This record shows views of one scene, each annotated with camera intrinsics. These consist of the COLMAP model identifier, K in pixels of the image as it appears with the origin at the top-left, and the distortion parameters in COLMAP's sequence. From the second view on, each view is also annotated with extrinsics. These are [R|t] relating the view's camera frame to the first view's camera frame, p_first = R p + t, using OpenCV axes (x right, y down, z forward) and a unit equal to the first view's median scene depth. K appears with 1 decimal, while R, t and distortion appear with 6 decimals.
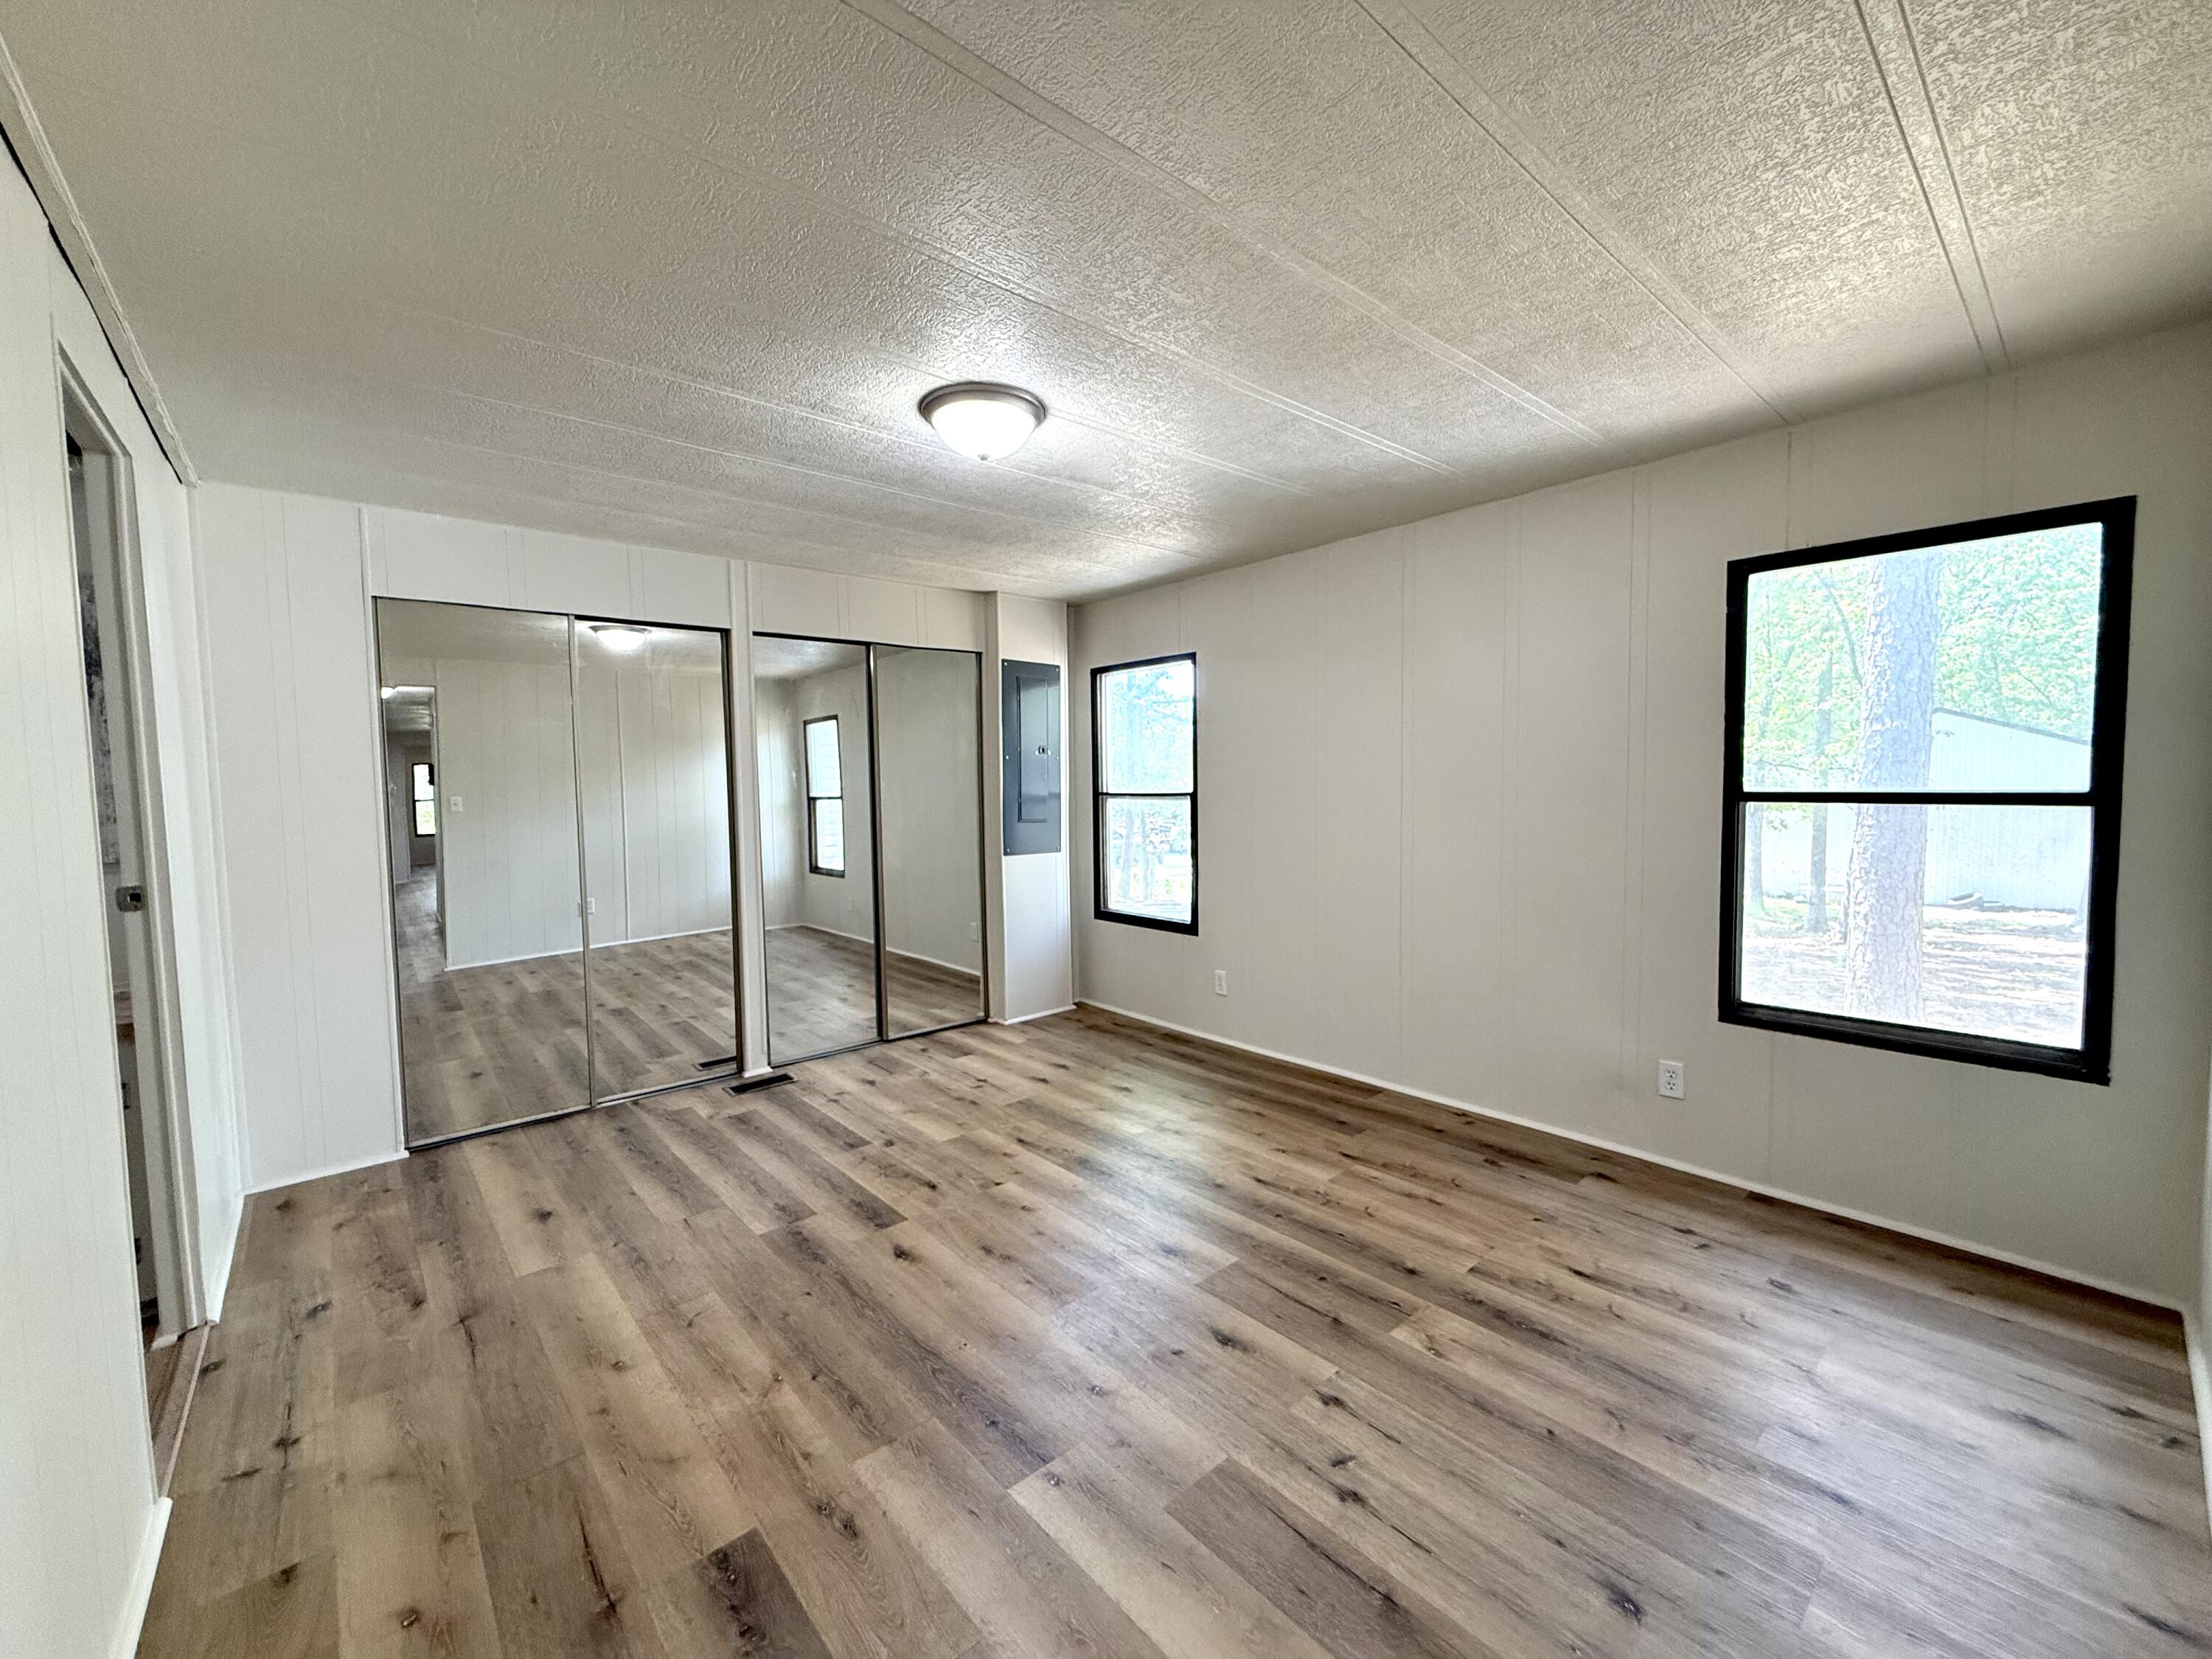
lens RADIAL K [[881.4, 0, 1098.4], [0, 881.4, 834.4], [0, 0, 1]] dist [0.000144, -0.000081]
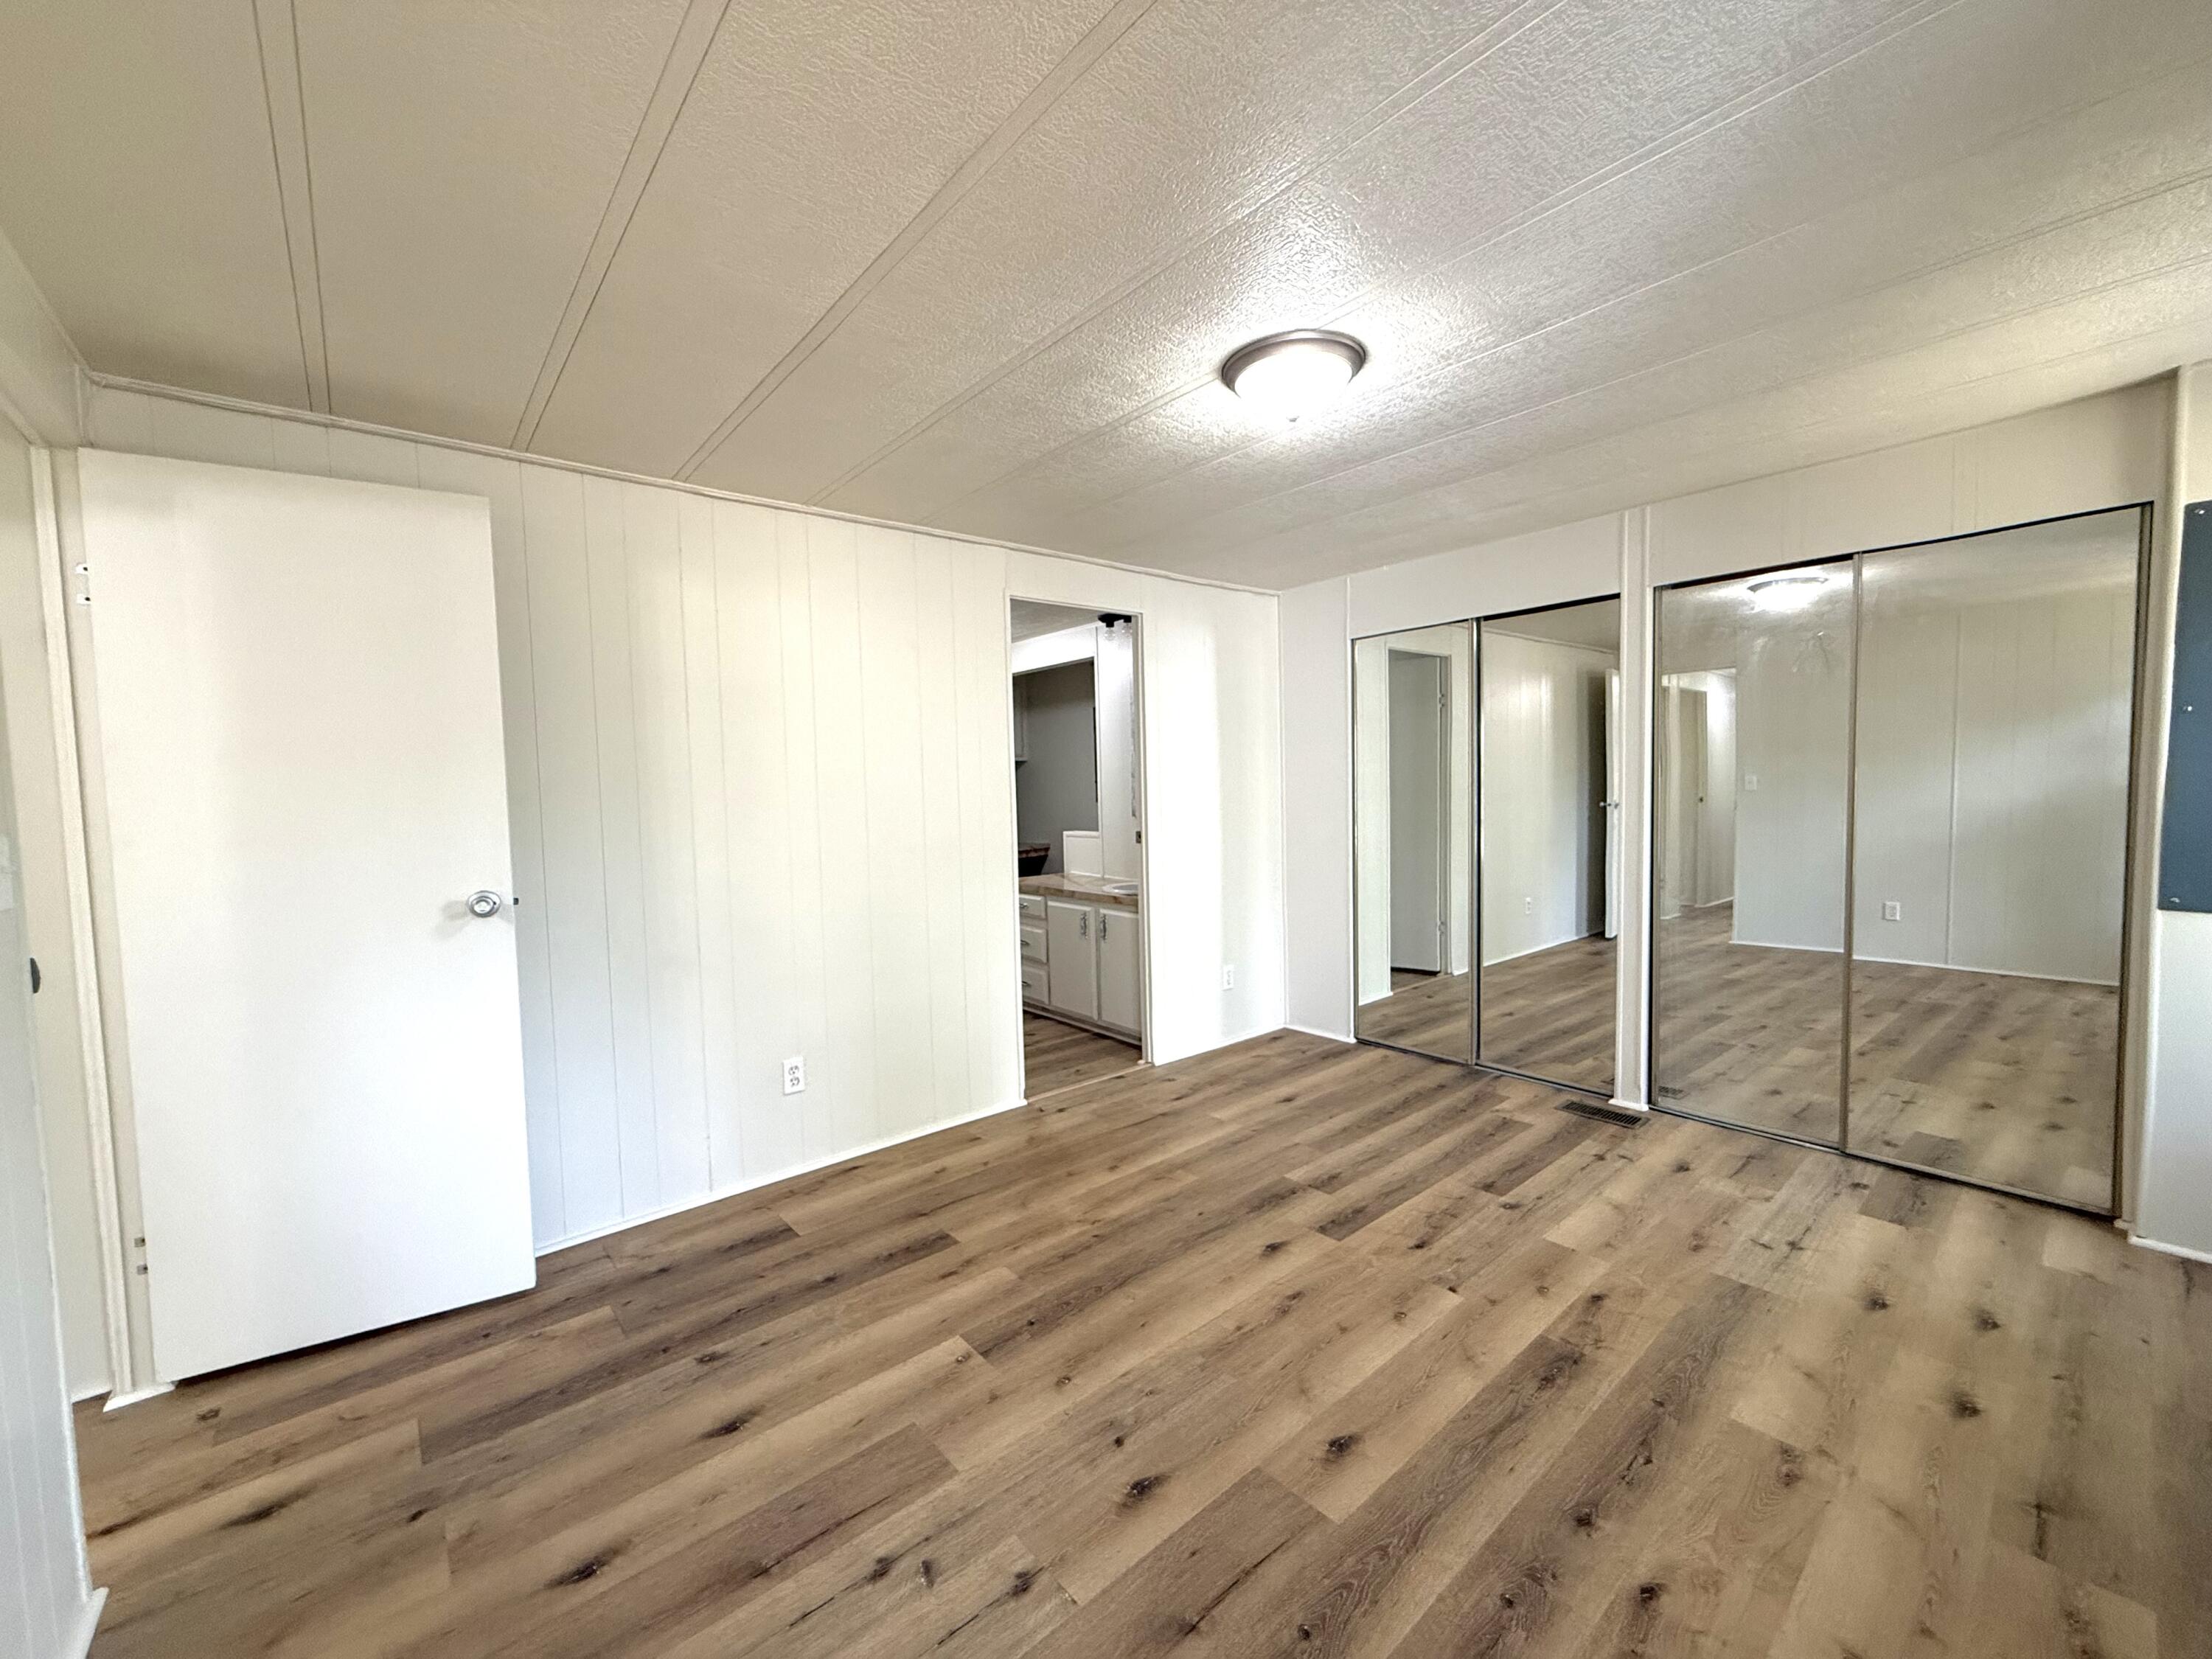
lens RADIAL K [[881.4, 0, 1099.2], [0, 881.4, 833.2], [0, 0, 1]] dist [0.000144, -0.000081]
pose [[-0.017752, 0.073121, -0.997165, 0.678671], [-0.033624, 0.996714, 0.073687, -0.059744], [0.999277, 0.034837, -0.015235, 0.715370]]
